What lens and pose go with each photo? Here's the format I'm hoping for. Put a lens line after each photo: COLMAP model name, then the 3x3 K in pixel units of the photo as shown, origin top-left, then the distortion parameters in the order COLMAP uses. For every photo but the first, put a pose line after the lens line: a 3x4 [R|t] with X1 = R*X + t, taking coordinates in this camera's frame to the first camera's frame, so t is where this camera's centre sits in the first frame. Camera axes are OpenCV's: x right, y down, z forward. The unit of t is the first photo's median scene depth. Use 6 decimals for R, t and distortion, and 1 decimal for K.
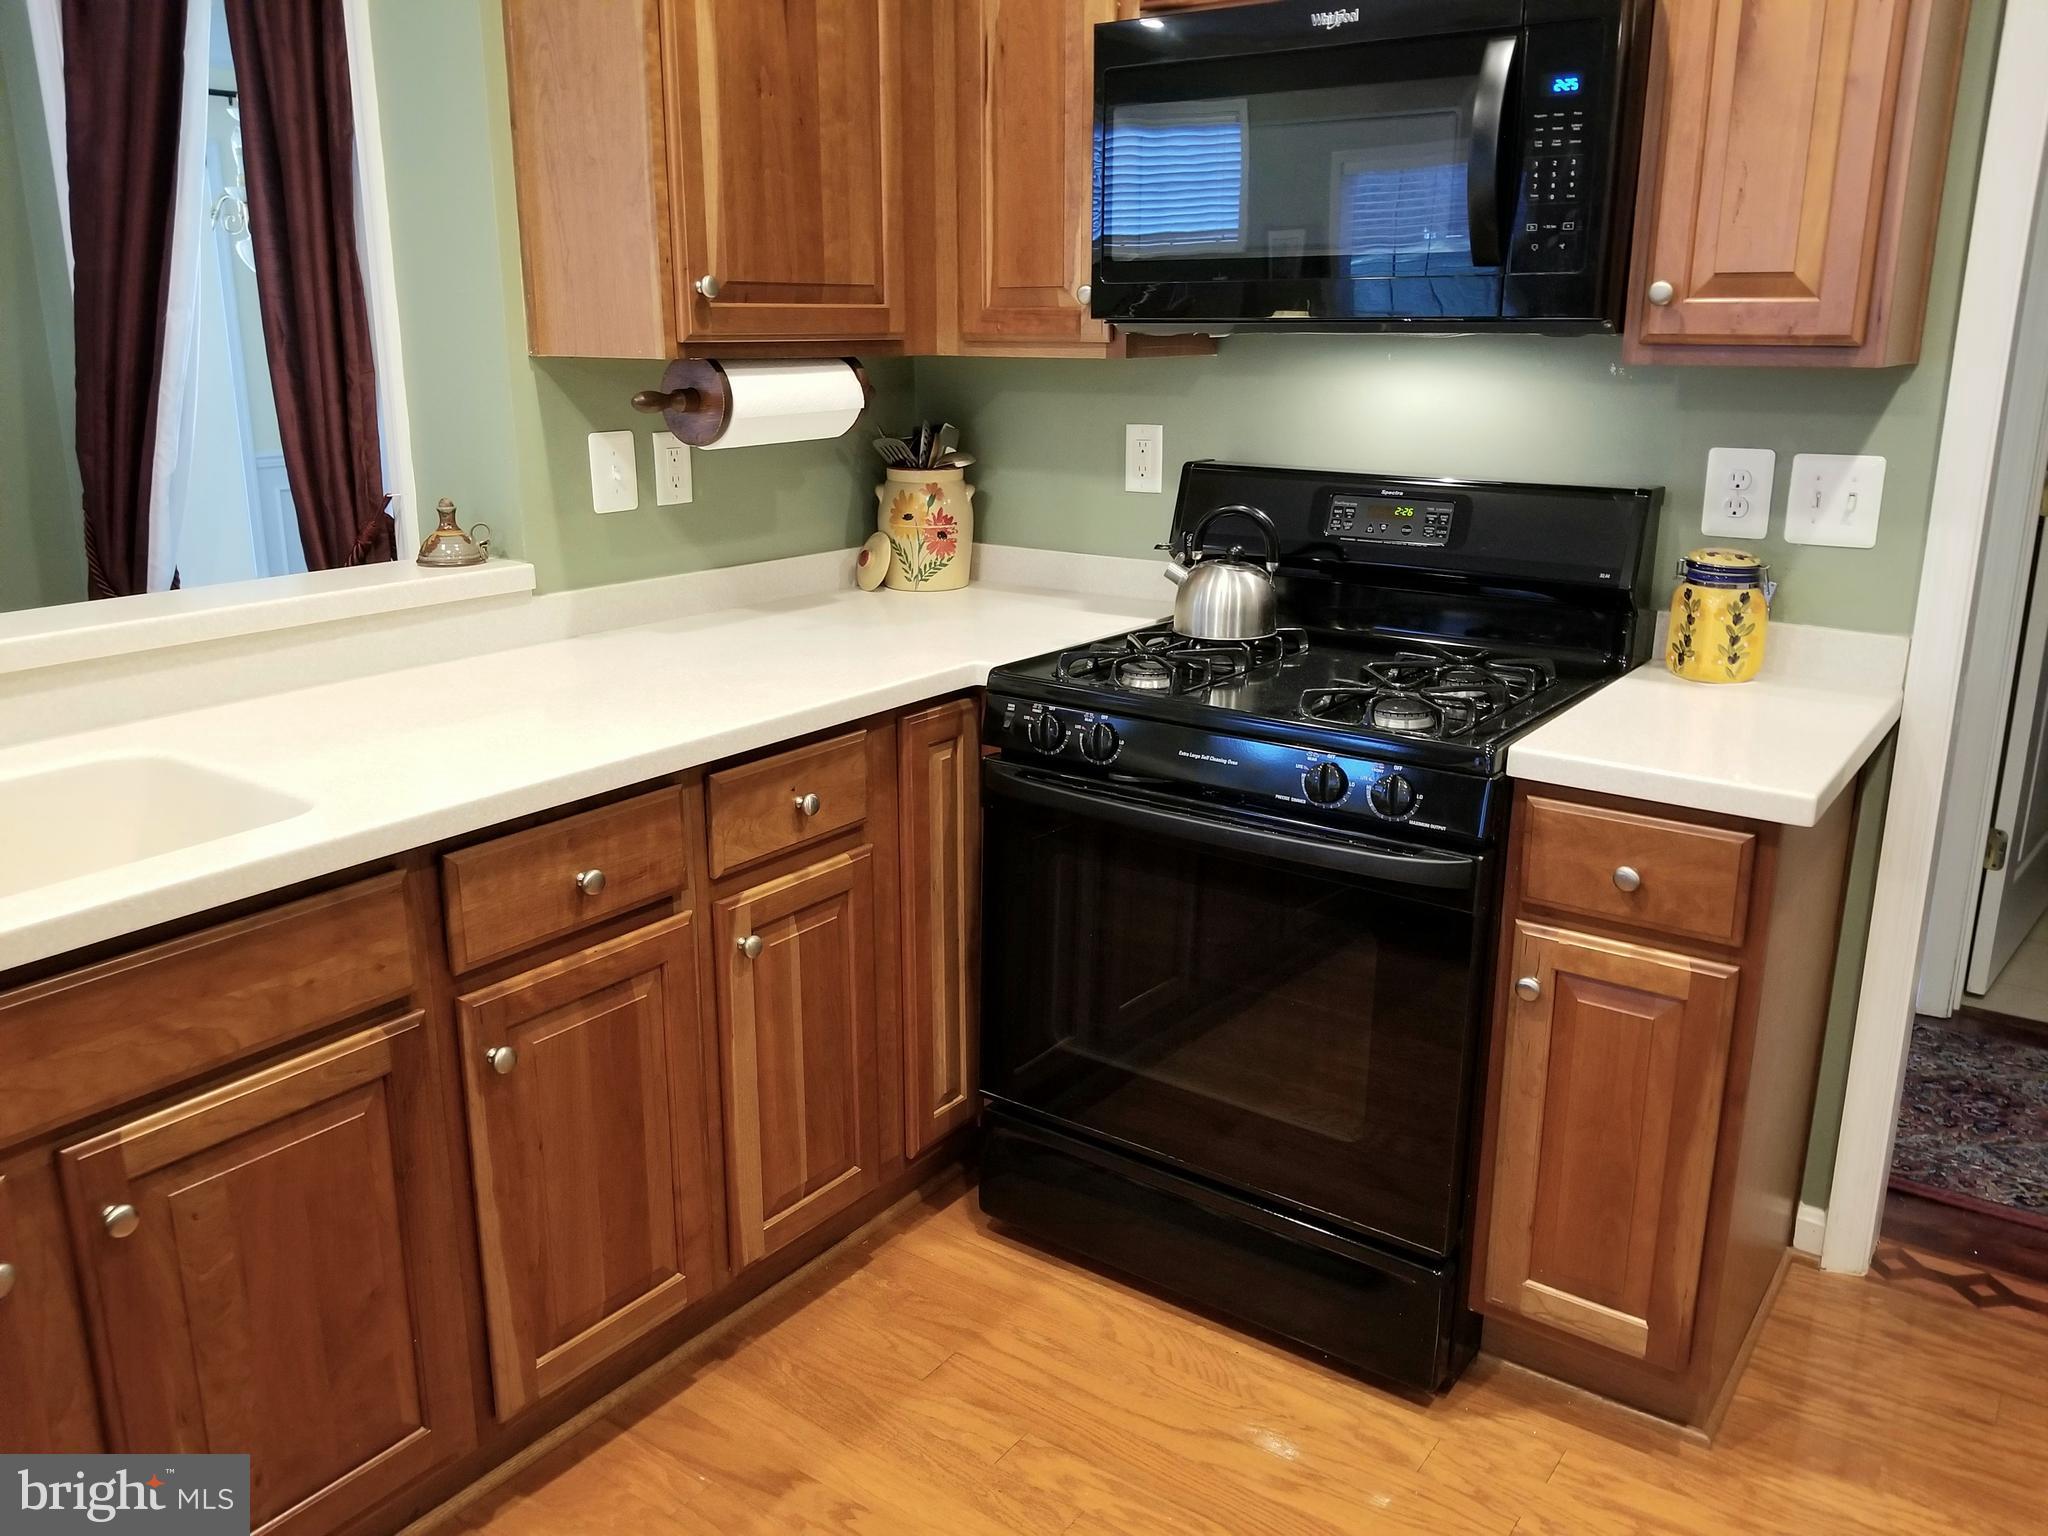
lens RADIAL K [[1620.1, 0, 1023.5], [0, 1620.1, 759.0], [0, 0, 1]] dist [0.067792, -0.110812]
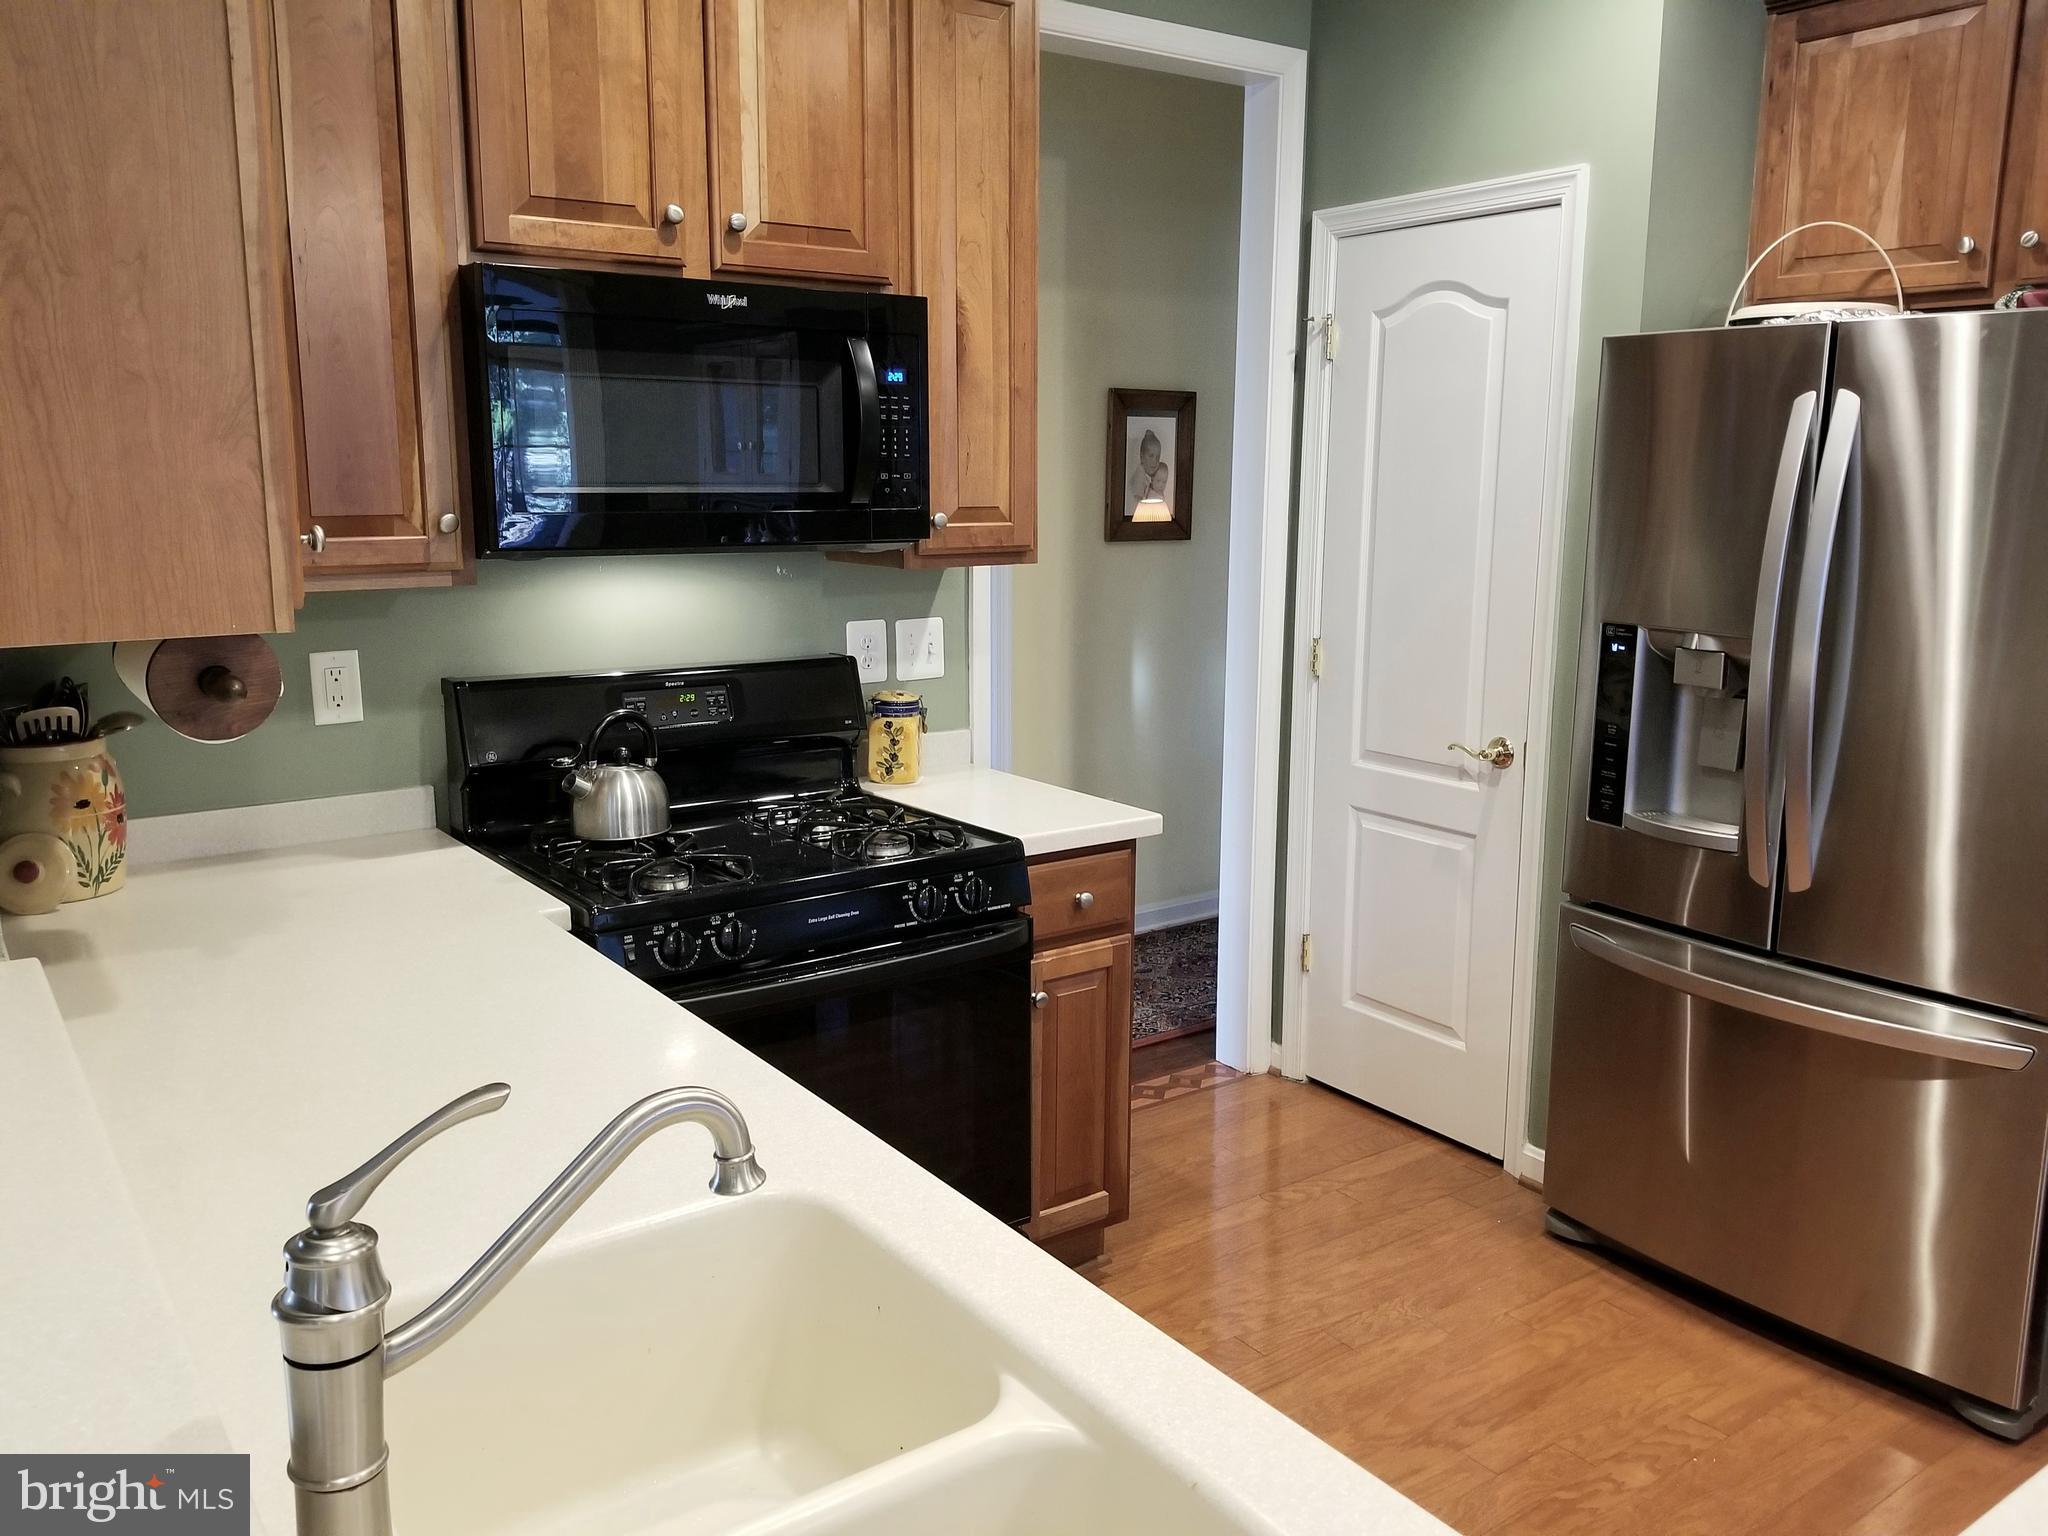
lens RADIAL K [[1620.1, 0, 1029.3], [0, 1620.1, 765.7], [0, 0, 1]] dist [0.067792, -0.110812]
pose [[0.301257, -0.175231, 0.937304, -0.876842], [0.245092, 0.964174, 0.101480, -0.181109], [-0.921506, 0.199154, 0.333412, 0.439946]]
